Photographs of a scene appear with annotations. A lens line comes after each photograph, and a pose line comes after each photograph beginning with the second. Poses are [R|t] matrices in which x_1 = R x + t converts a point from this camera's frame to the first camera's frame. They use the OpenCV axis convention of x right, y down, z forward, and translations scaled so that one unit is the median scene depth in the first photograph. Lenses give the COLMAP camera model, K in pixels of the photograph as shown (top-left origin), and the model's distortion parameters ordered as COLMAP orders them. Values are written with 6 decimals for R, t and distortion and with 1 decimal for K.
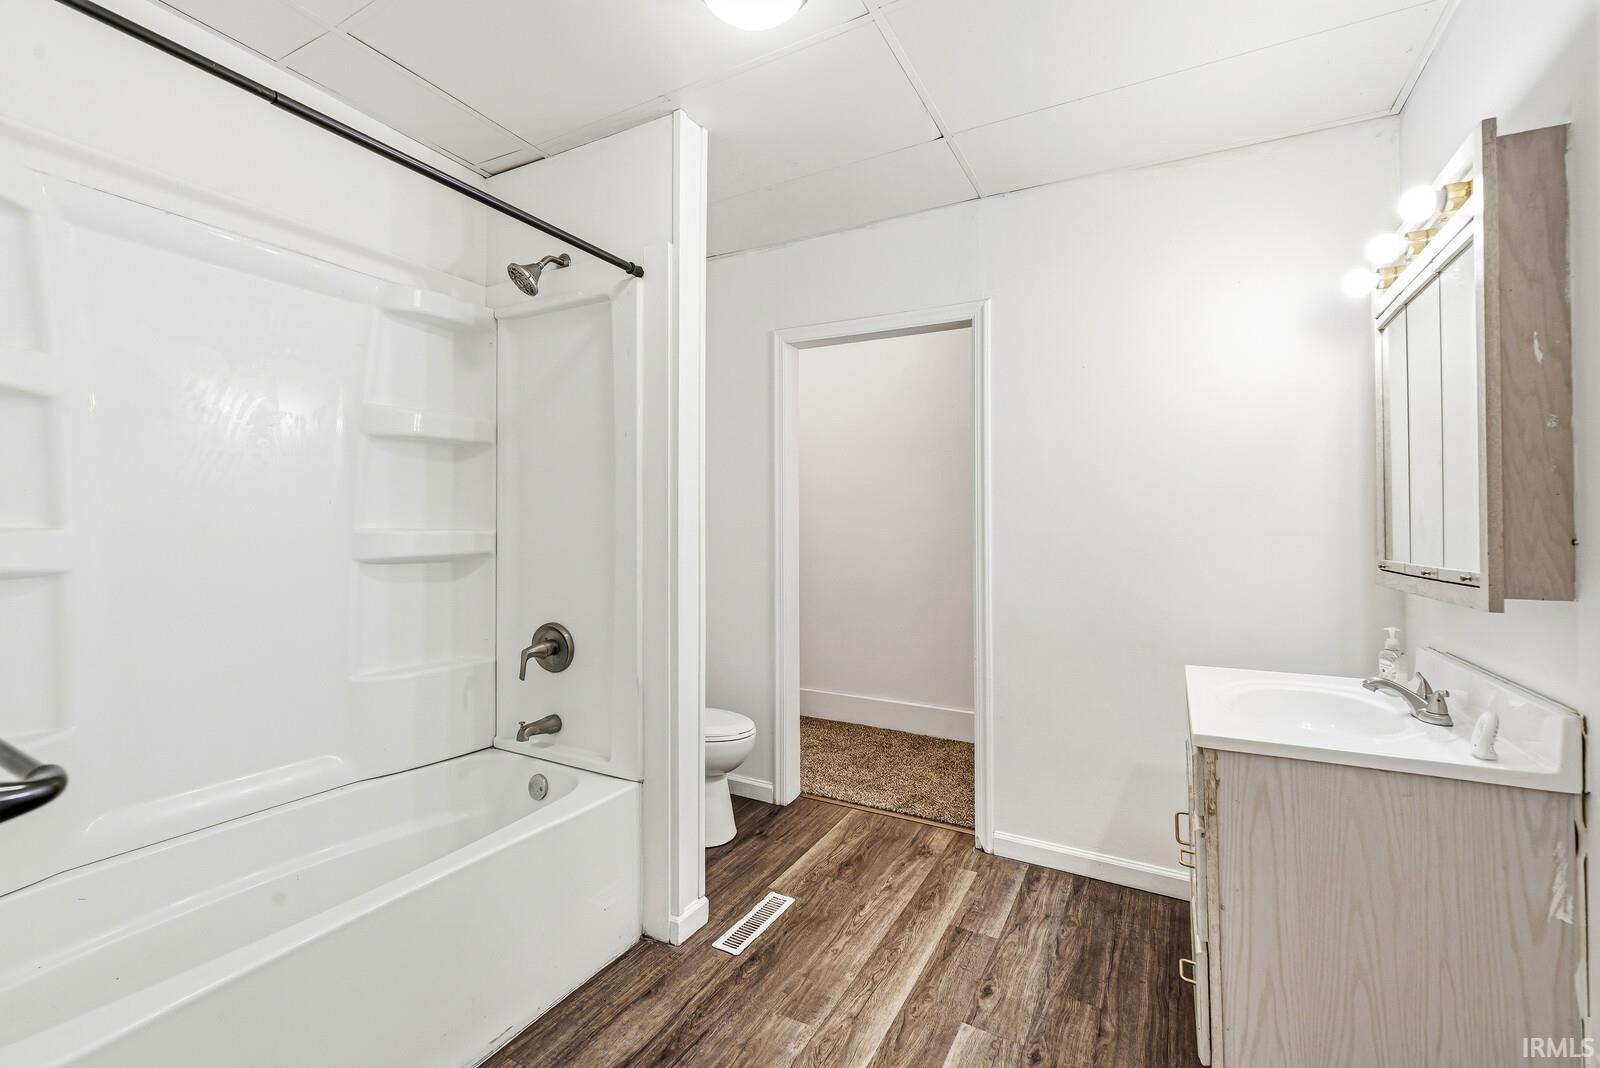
lens RADIAL K [[685.4, 0, 797.0], [0, 685.4, 523.9], [0, 0, 1]] dist [-0.000637, -0.000379]
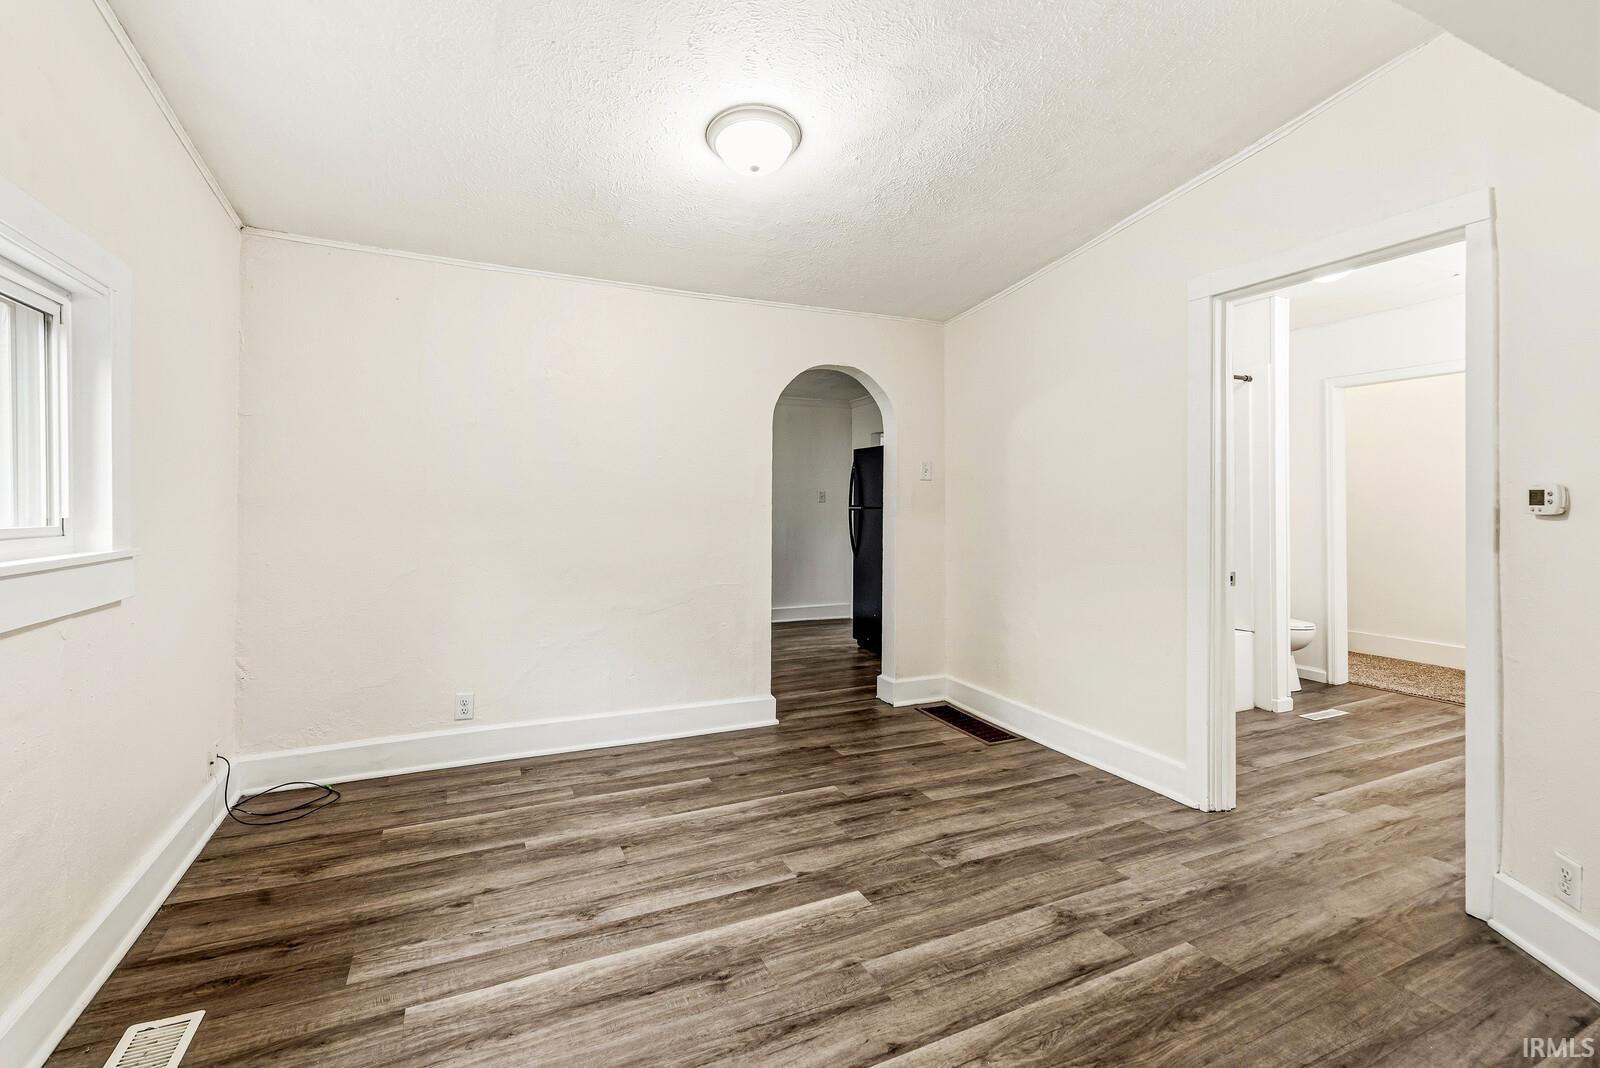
lens RADIAL K [[697.9, 0, 777.4], [0, 697.9, 521.2], [0, 0, 1]] dist [0.001297, -0.000560]
pose [[0.788314, 0.002952, -0.615266, -0.047482], [0.001537, 0.999976, 0.006768, 0.008910], [0.615271, -0.006281, 0.788291, -1.106481]]
